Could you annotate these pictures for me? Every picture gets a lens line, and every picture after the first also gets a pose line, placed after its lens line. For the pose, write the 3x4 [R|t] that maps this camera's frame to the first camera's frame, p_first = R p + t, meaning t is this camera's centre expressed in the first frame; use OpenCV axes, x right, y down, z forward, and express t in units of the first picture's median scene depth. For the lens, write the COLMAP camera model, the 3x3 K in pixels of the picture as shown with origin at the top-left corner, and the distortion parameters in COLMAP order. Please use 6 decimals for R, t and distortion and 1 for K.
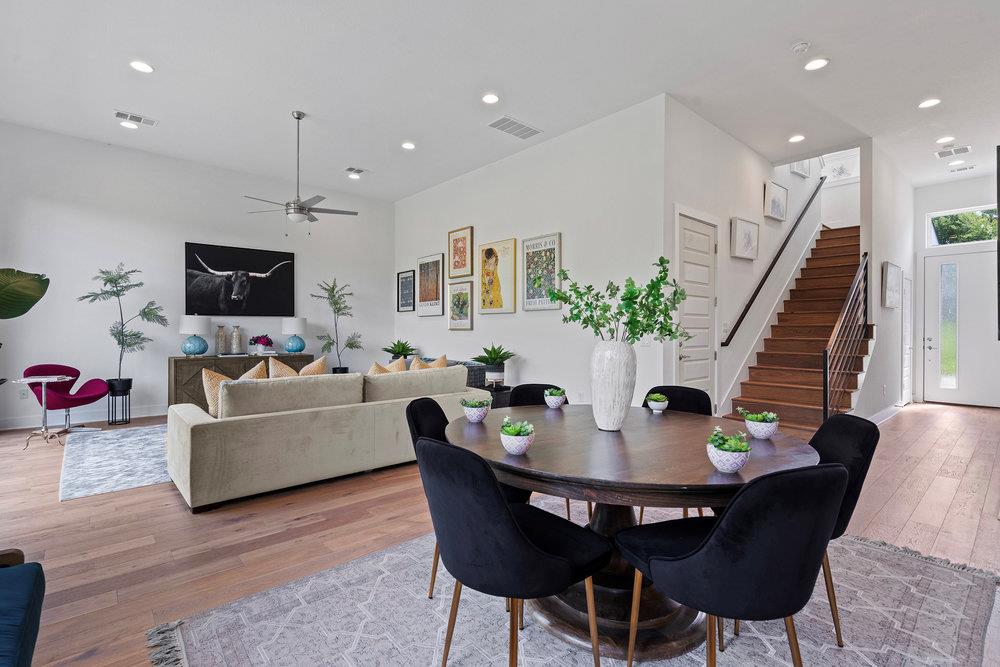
lens RADIAL K [[457.8, 0, 501.3], [0, 457.8, 334.9], [0, 0, 1]] dist [-0.003953, 0.003360]
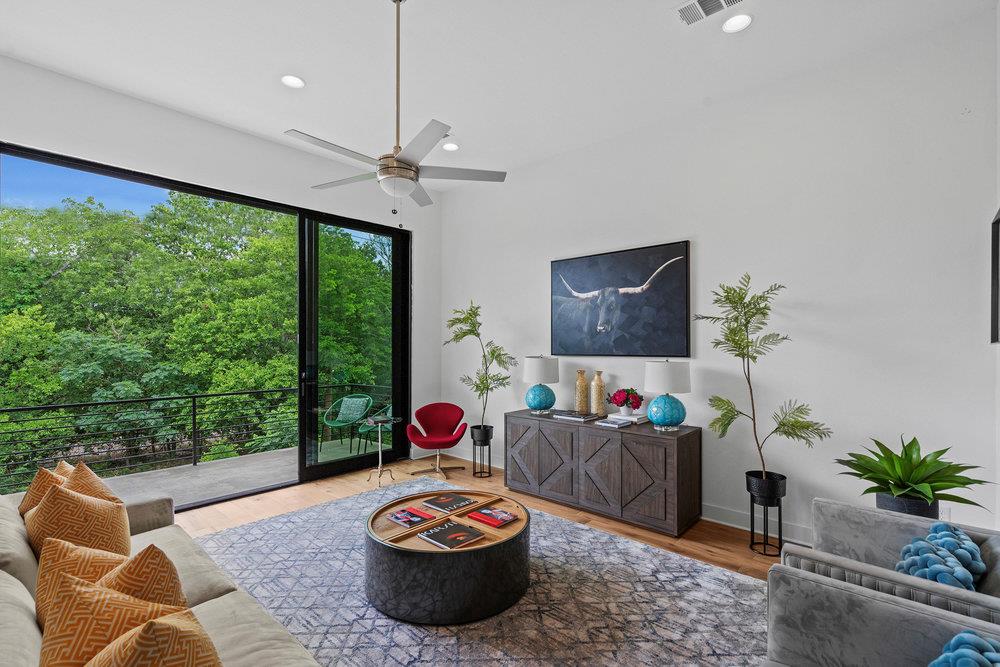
lens RADIAL K [[457.8, 0, 495.7], [0, 457.8, 341.8], [0, 0, 1]] dist [-0.003953, 0.003360]
pose [[0.105885, -0.003843, -0.994371, 0.027001], [-0.011592, 0.999920, -0.005099, -0.023617], [0.994311, 0.012066, 0.105832, 0.318726]]
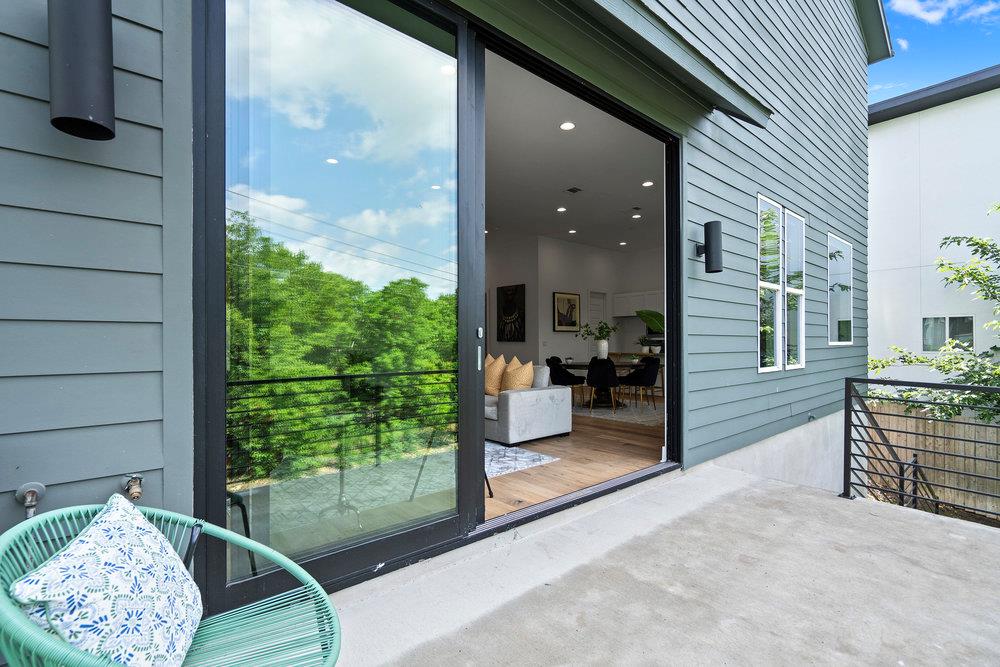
lens RADIAL K [[457.8, 0, 493.3], [0, 457.8, 332.8], [0, 0, 1]] dist [-0.003953, 0.003360]
pose [[0.024660, 0.016549, 0.999559, -0.435643], [0.015423, 0.999738, -0.016932, 0.000450], [-0.999577, 0.015834, 0.024399, 0.217934]]
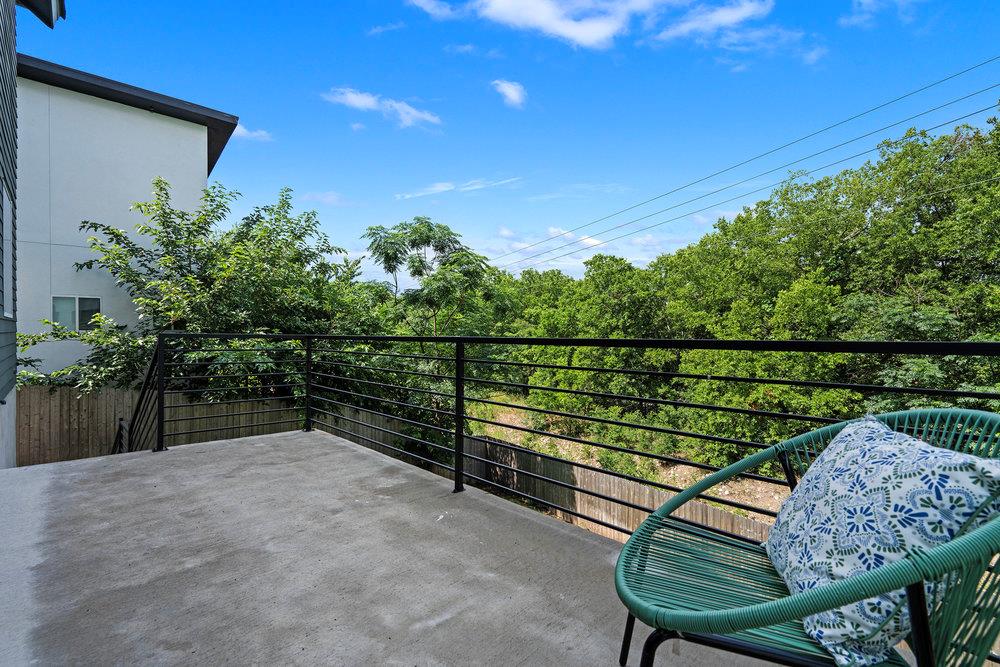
lens RADIAL K [[457.8, 0, 503.9], [0, 457.8, 334.1], [0, 0, 1]] dist [-0.003953, 0.003360]
pose [[-0.997703, 0.004454, -0.067600, -0.367396], [0.003560, 0.999905, 0.013352, 0.017951], [0.067653, 0.013080, -0.997623, 0.282123]]
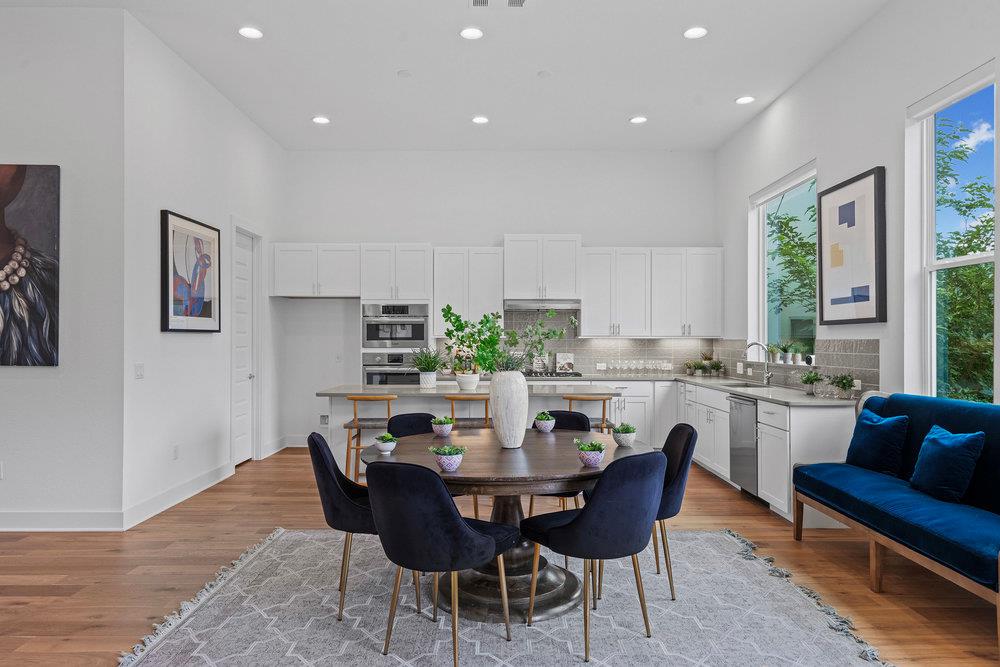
lens RADIAL K [[662.0, 0, 503.8], [0, 662.0, 335.6], [0, 0, 1]] dist [-0.004123, 0.013805]
pose [[-0.750581, -0.001359, 0.660777, -0.103931], [0.004179, 0.999968, 0.006803, -0.010863], [-0.660765, 0.007868, -0.750552, 0.271034]]
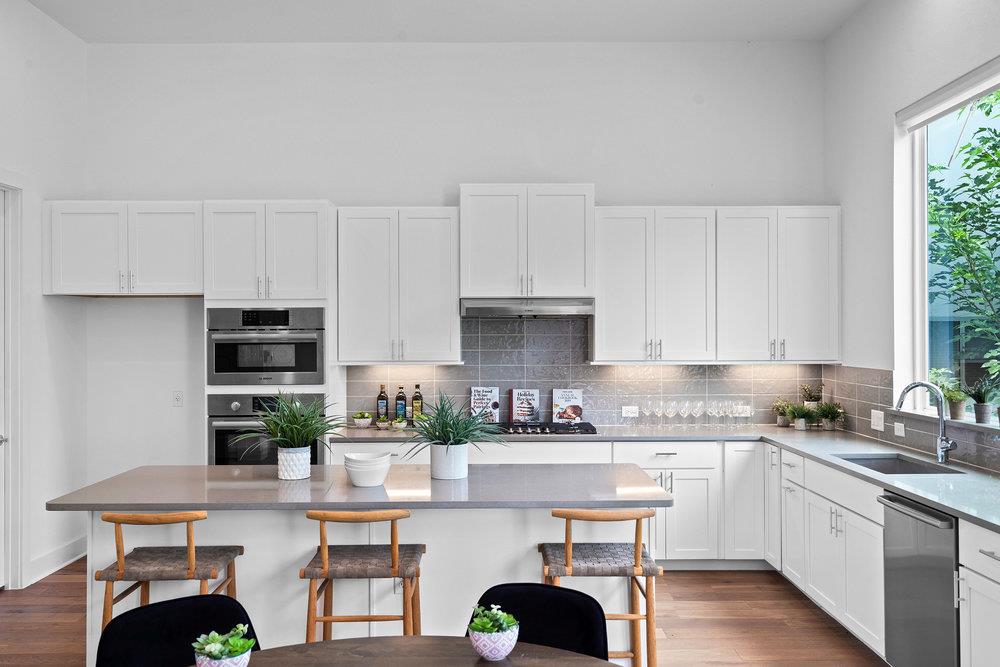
lens RADIAL K [[857.8, 0, 503.2], [0, 857.8, 328.5], [0, 0, 1]] dist [0.005017, 0.004449]
pose [[-0.751980, 0.002297, 0.659182, -0.039838], [0.008010, 0.999952, 0.005653, -0.022342], [-0.659137, 0.009531, -0.751962, 0.173696]]
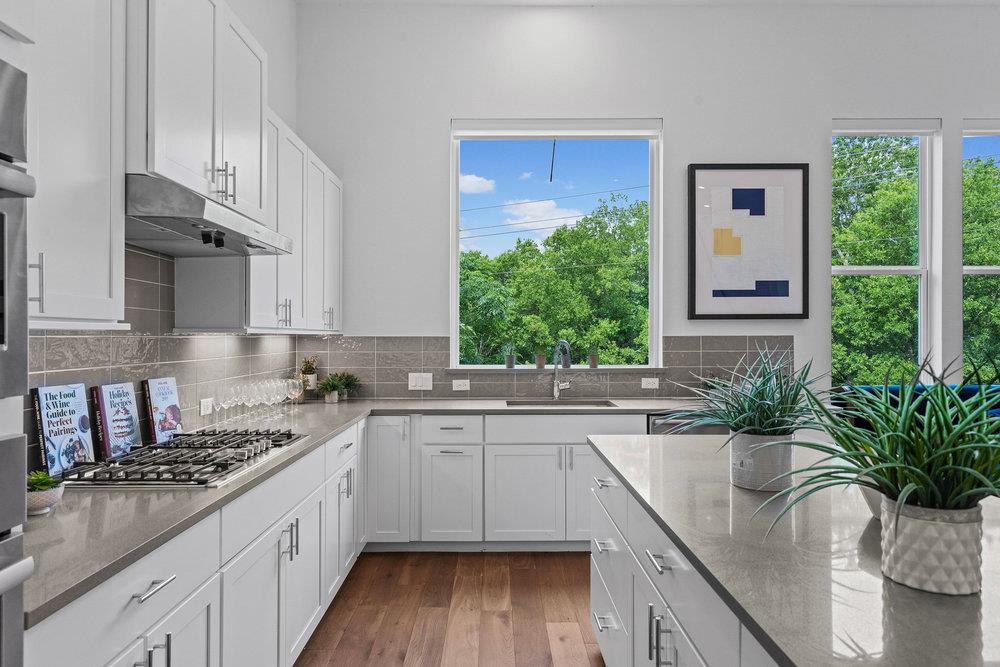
lens RADIAL K [[630.4, 0, 499.9], [0, 630.4, 335.4], [0, 0, 1]] dist [0.009734, 0.003403]
pose [[-0.662717, -0.004734, -0.748855, 0.233233], [-0.011435, 0.999927, 0.003798, -0.006582], [0.748783, 0.011080, -0.662723, 0.047650]]
